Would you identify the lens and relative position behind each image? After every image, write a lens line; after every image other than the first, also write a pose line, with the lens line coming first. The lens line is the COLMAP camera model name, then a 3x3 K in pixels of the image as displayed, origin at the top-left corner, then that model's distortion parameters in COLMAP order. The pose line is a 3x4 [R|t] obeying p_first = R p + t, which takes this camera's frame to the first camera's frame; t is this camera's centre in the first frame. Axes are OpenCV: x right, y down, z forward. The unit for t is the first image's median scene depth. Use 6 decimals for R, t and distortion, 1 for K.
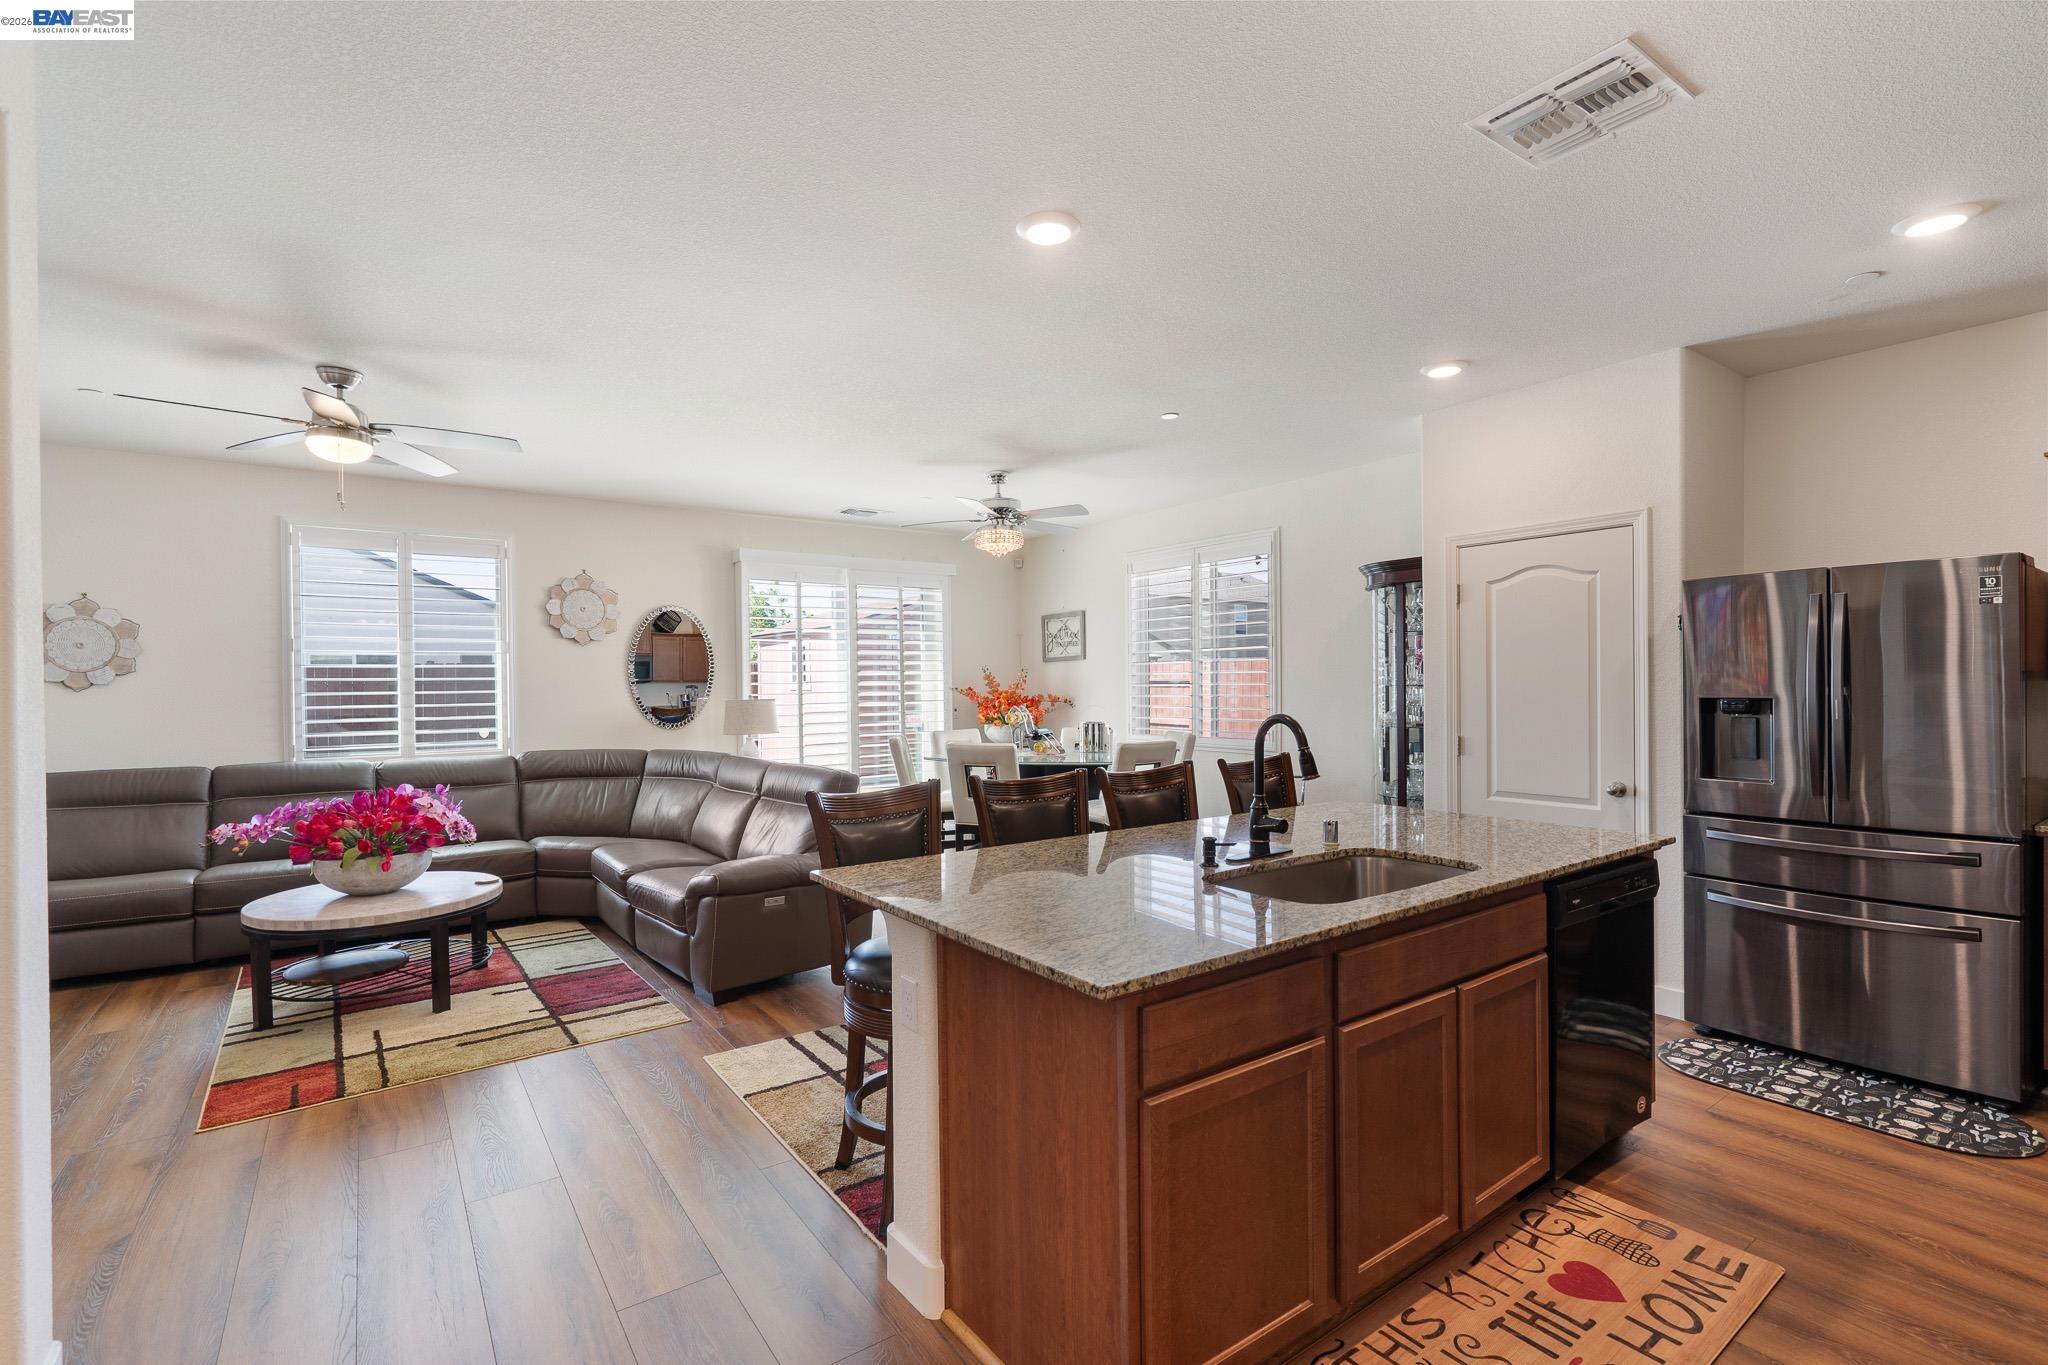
lens RADIAL K [[932.2, 0, 1027.0], [0, 932.2, 690.6], [0, 0, 1]] dist [-0.002895, 0.000497]
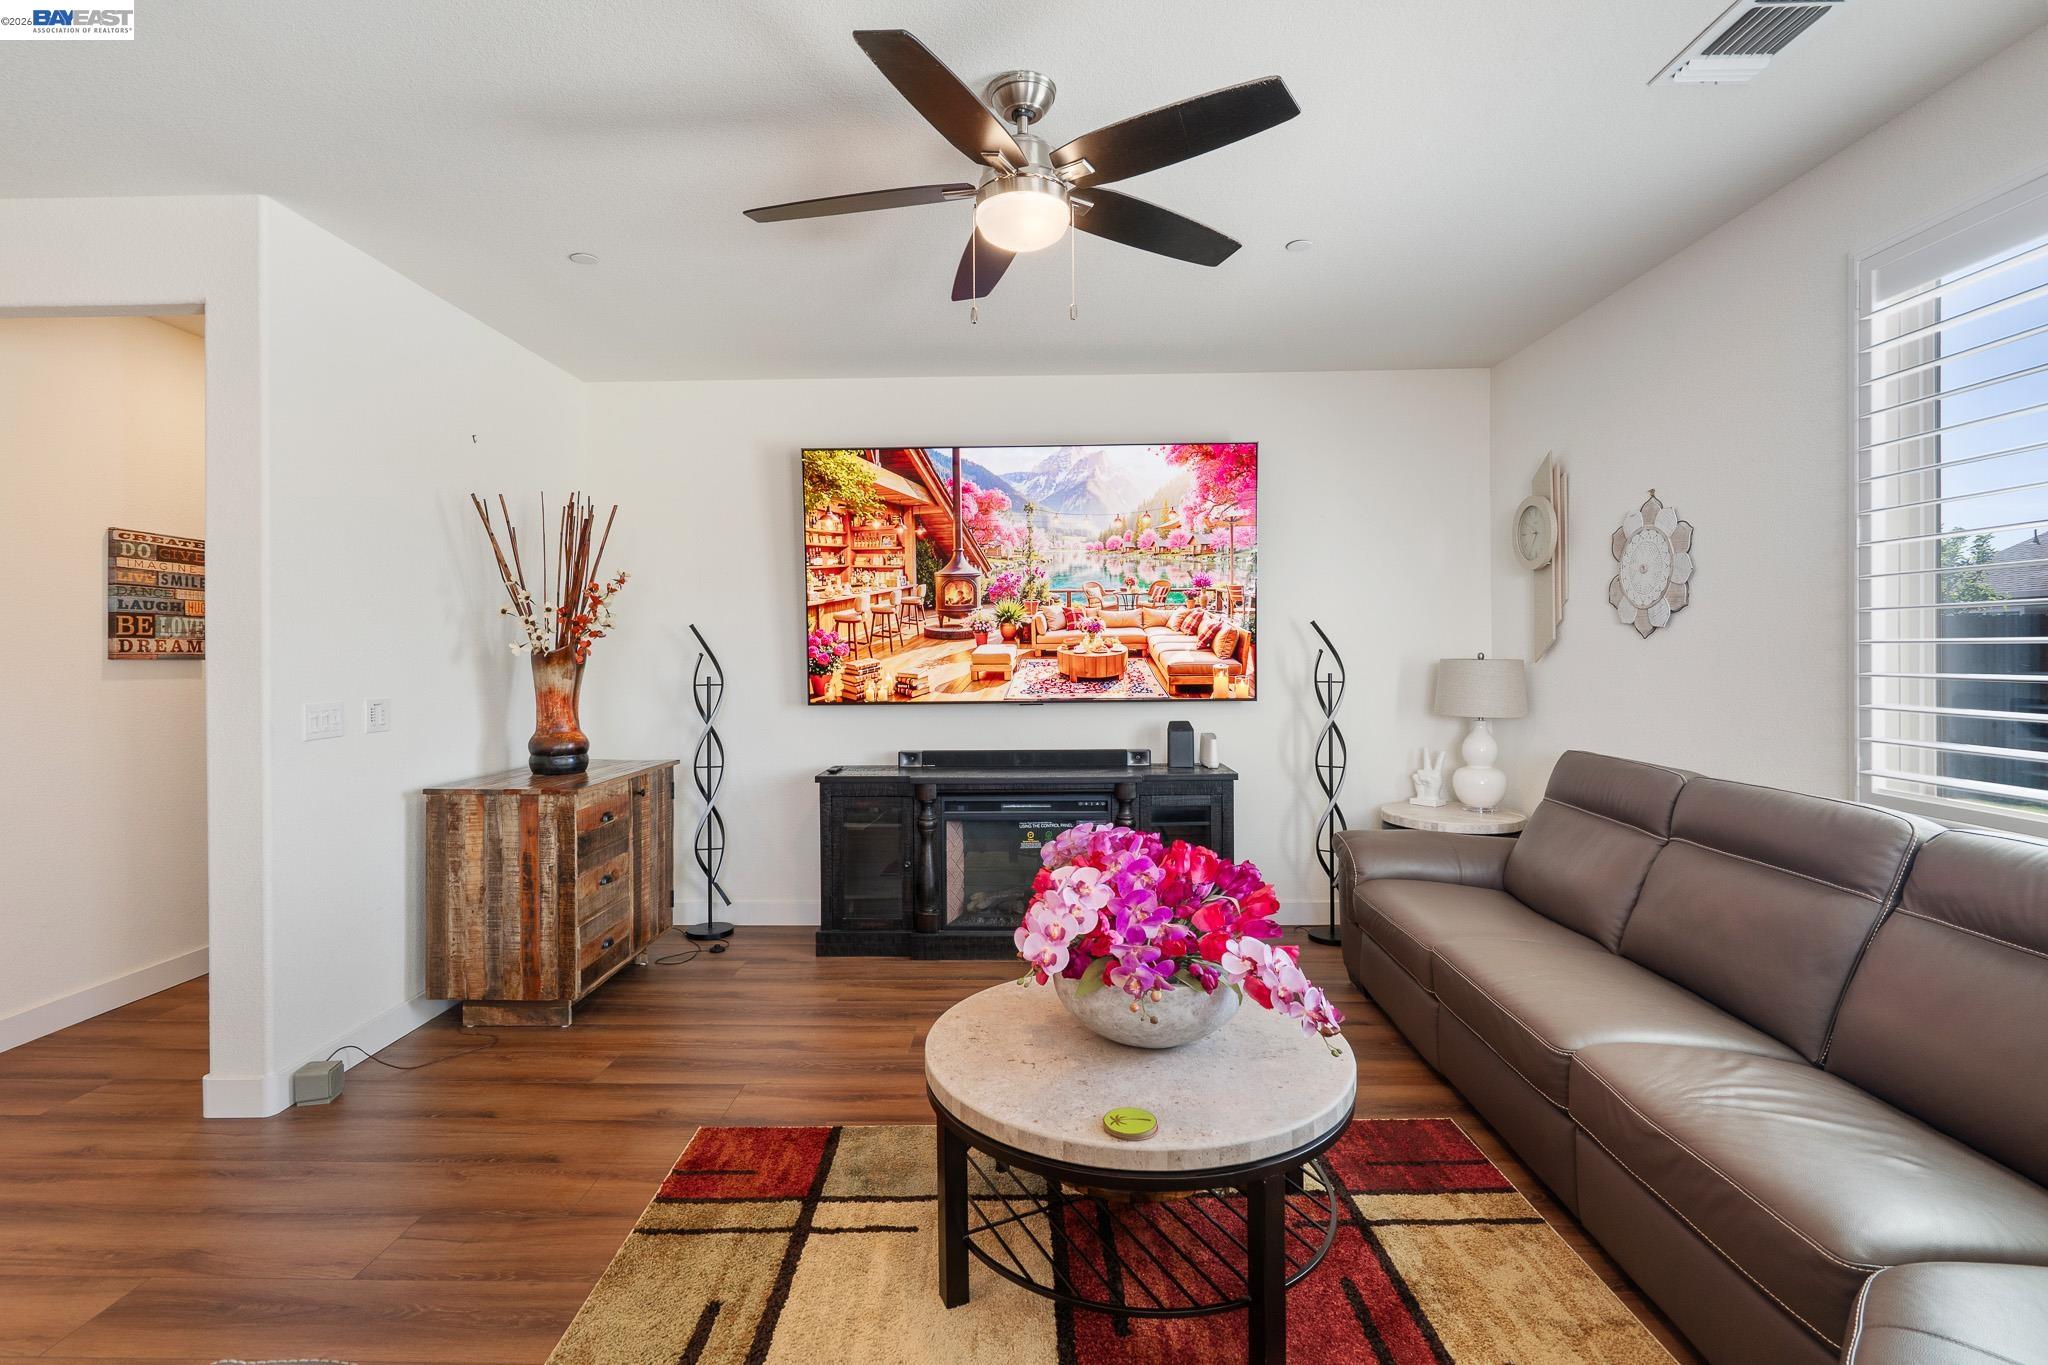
lens RADIAL K [[932.2, 0, 1013.2], [0, 932.2, 662.4], [0, 0, 1]] dist [-0.002895, 0.000497]
pose [[-0.606551, 0.024306, -0.794673, -0.198794], [0.006673, 0.999653, 0.025483, -0.001585], [0.795016, 0.010153, -0.606503, 0.978945]]
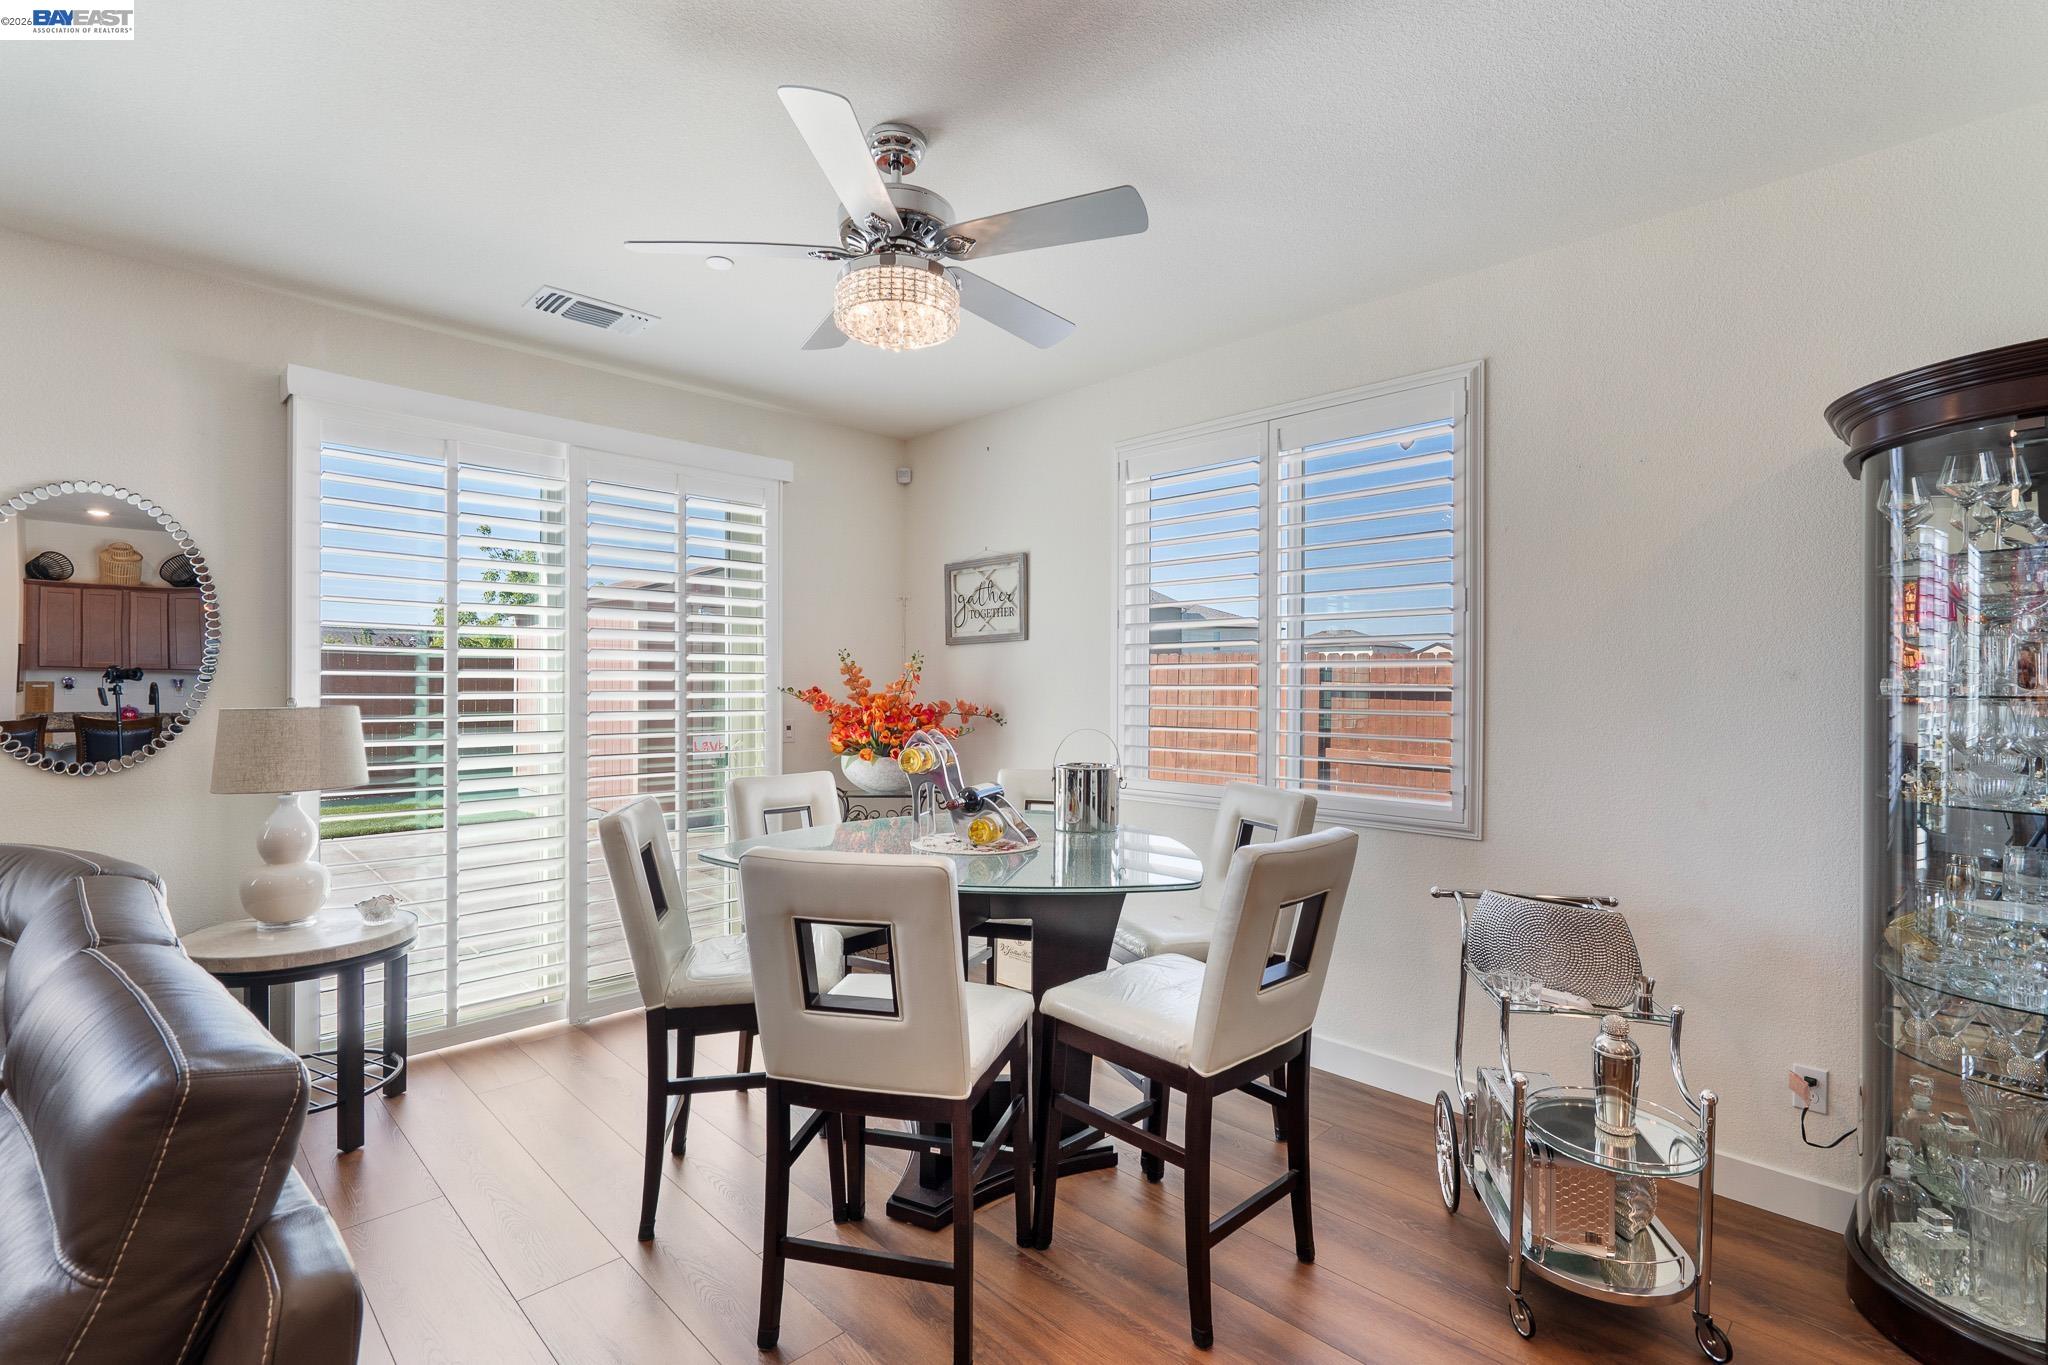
lens RADIAL K [[932.2, 0, 1007.7], [0, 932.2, 689.7], [0, 0, 1]] dist [-0.002895, 0.000497]
pose [[0.989656, 0.015569, 0.142611, -0.041870], [-0.014725, 0.999867, -0.006971, 0.000447], [-0.142701, 0.004799, 0.989754, 0.673517]]
